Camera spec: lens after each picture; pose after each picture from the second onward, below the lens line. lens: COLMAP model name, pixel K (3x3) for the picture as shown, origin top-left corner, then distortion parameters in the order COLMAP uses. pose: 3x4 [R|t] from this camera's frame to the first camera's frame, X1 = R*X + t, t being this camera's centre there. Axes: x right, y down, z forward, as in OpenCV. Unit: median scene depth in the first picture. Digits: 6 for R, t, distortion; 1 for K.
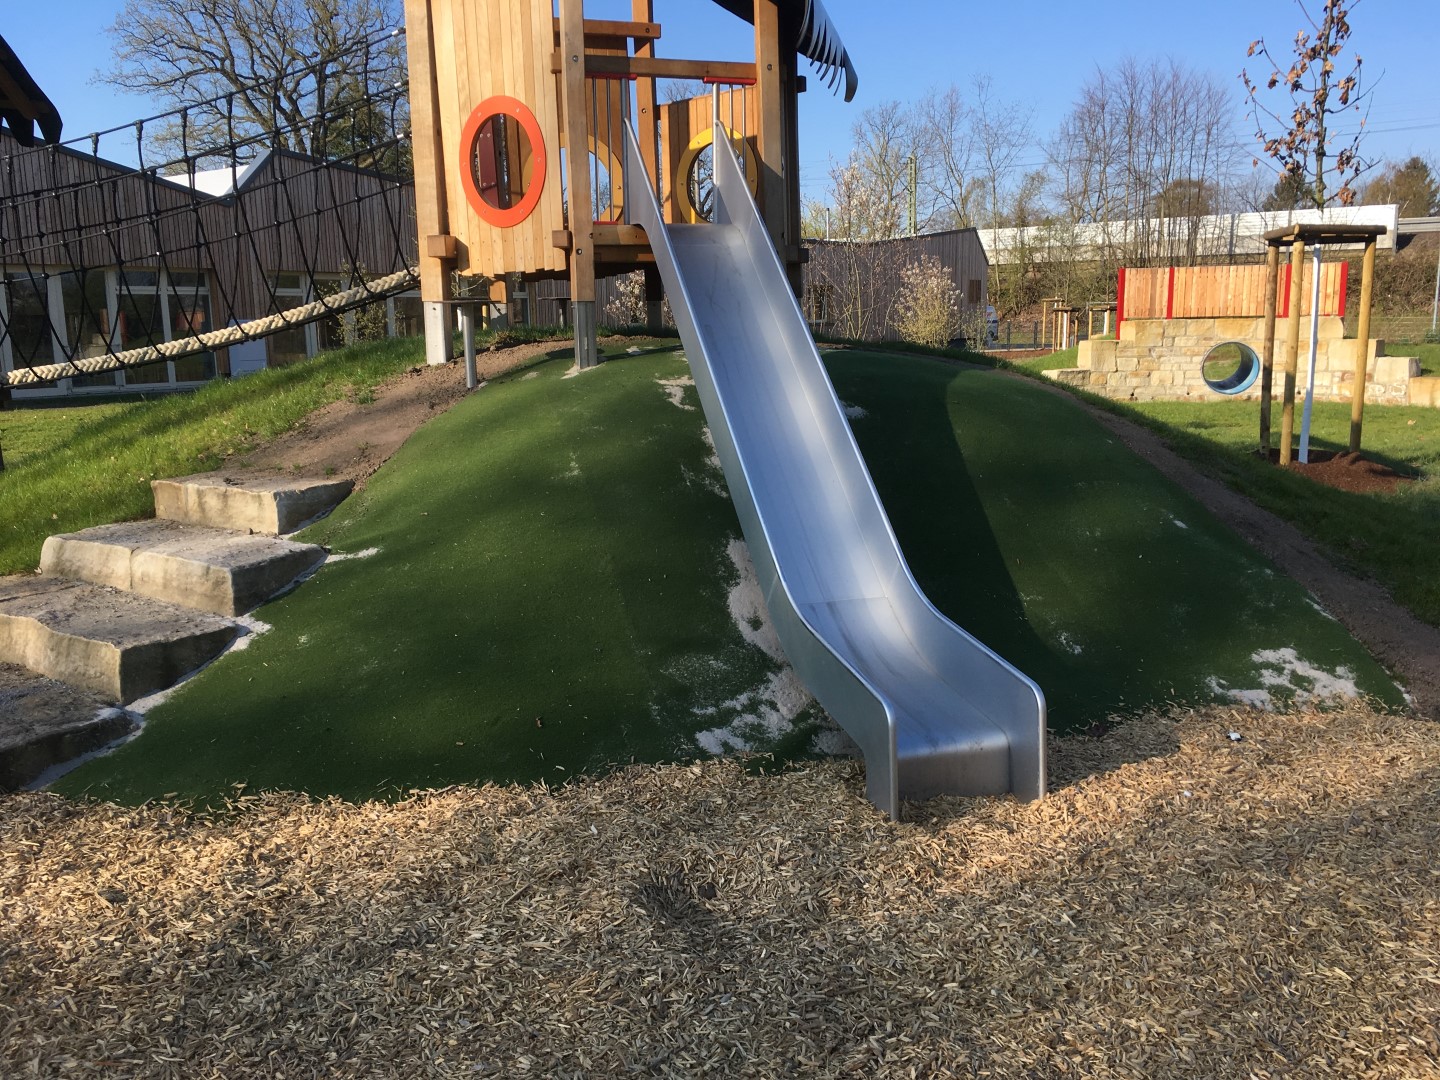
lens RADIAL K [[1217.5, 0, 735.4], [0, 1217.5, 540.9], [0, 0, 1]] dist [0.015042, -0.006067]
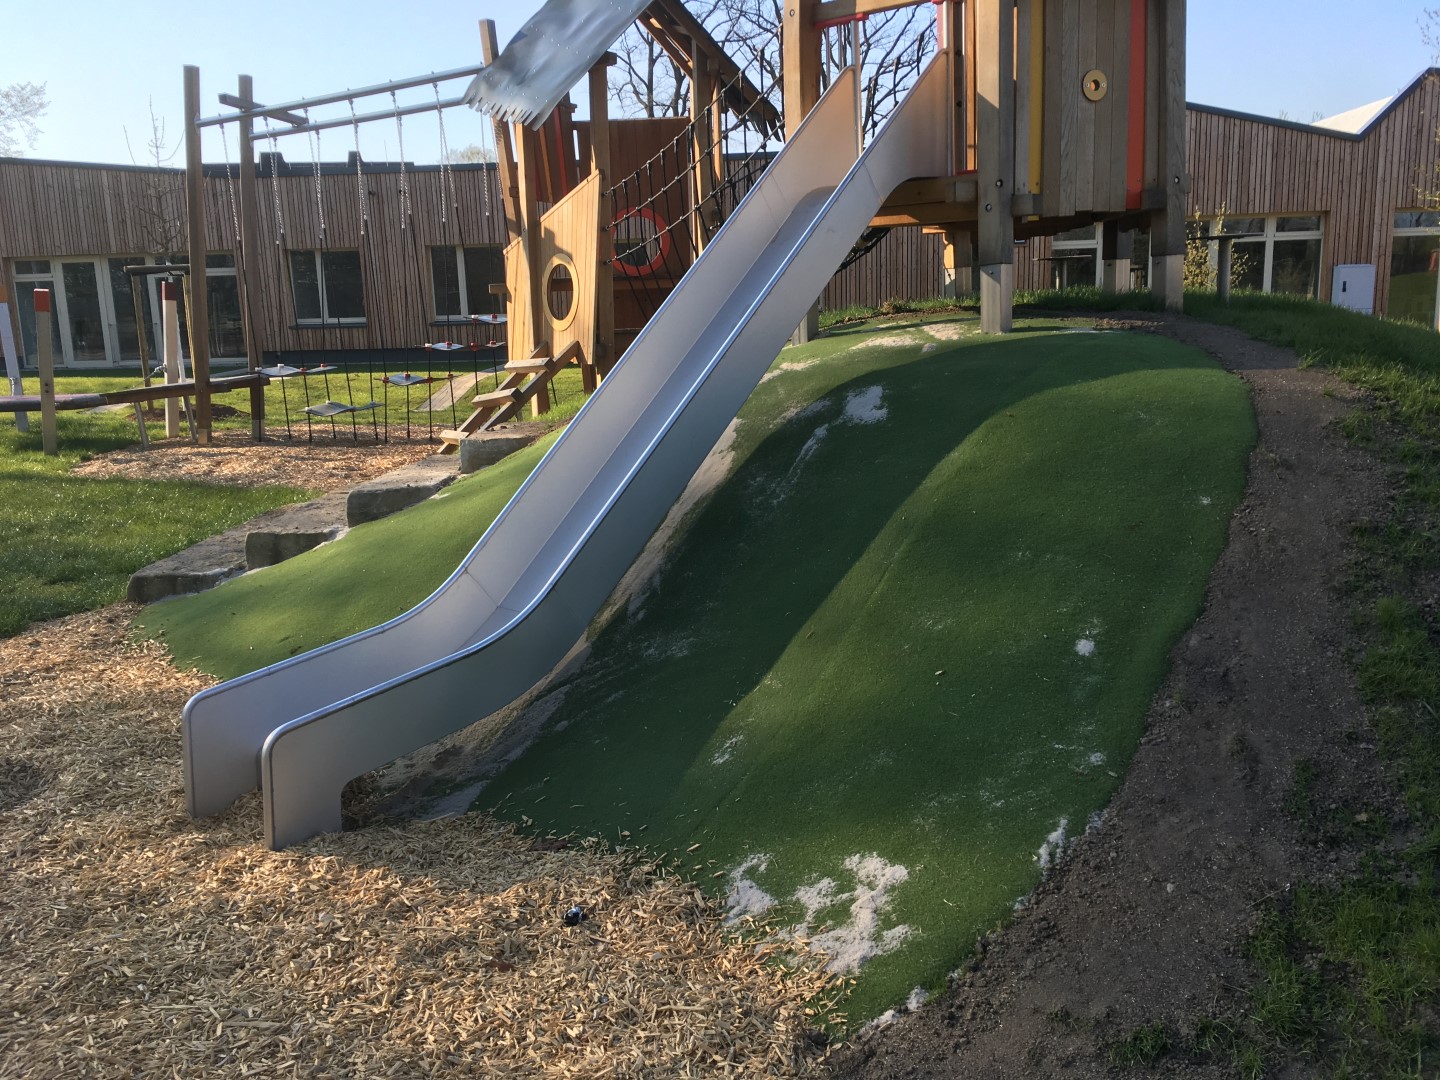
lens RADIAL K [[1217.5, 0, 735.4], [0, 1217.5, 540.9], [0, 0, 1]] dist [0.015042, -0.006067]
pose [[0.521321, 0.170416, -0.836171, 0.905542], [-0.128255, 0.984374, 0.120658, -0.136969], [0.843667, 0.044341, 0.535032, 0.612703]]
